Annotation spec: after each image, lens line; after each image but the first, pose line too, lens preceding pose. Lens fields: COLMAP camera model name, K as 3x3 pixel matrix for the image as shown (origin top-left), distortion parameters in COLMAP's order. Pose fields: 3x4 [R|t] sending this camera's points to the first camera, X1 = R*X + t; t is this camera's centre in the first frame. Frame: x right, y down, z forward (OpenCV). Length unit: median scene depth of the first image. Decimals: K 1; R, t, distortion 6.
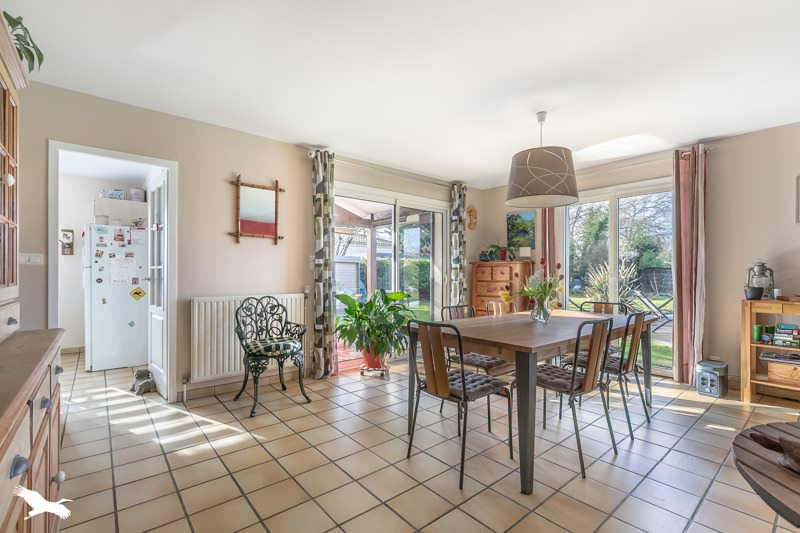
lens RADIAL K [[365.2, 0, 419.2], [0, 365.2, 275.8], [0, 0, 1]] dist [0.021780, 0.000556]
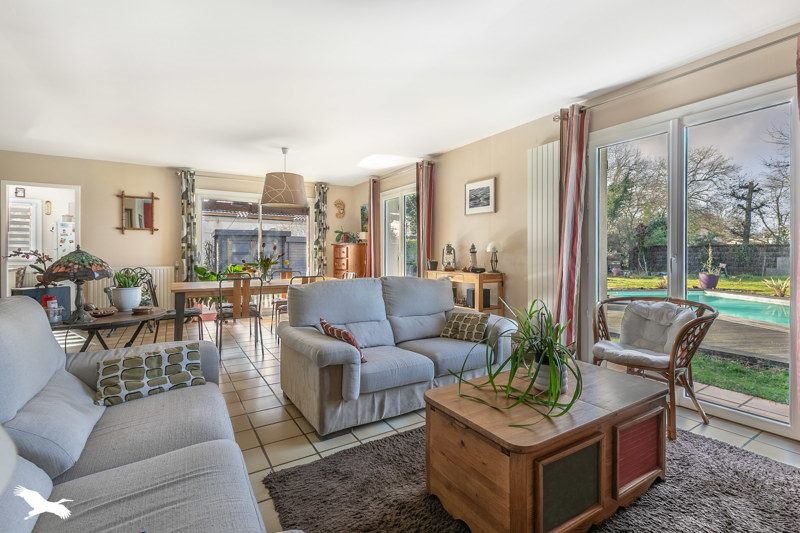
lens RADIAL K [[365.2, 0, 410.2], [0, 365.2, 252.7], [0, 0, 1]] dist [0.021780, 0.000556]
pose [[0.989087, -0.002476, -0.147310, 0.858660], [0.001935, 0.999991, -0.003815, 0.000492], [0.147318, 0.003488, 0.989083, -0.349490]]
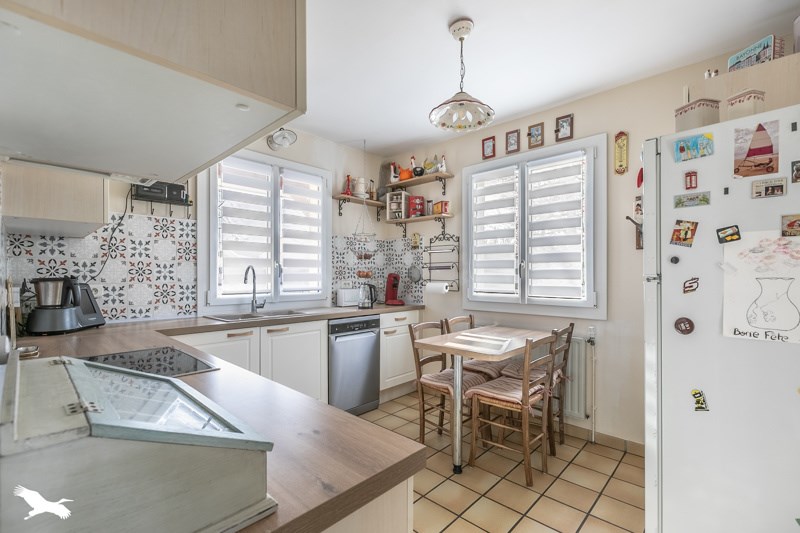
lens RADIAL K [[364.0, 0, 402.1], [0, 364.0, 271.6], [0, 0, 1]] dist [-0.016424, -0.000380]
pose [[0.104686, -0.003828, -0.994498, -0.646668], [-0.003736, 0.999984, -0.004243, -0.028334], [0.994498, 0.004160, 0.104670, 0.801407]]
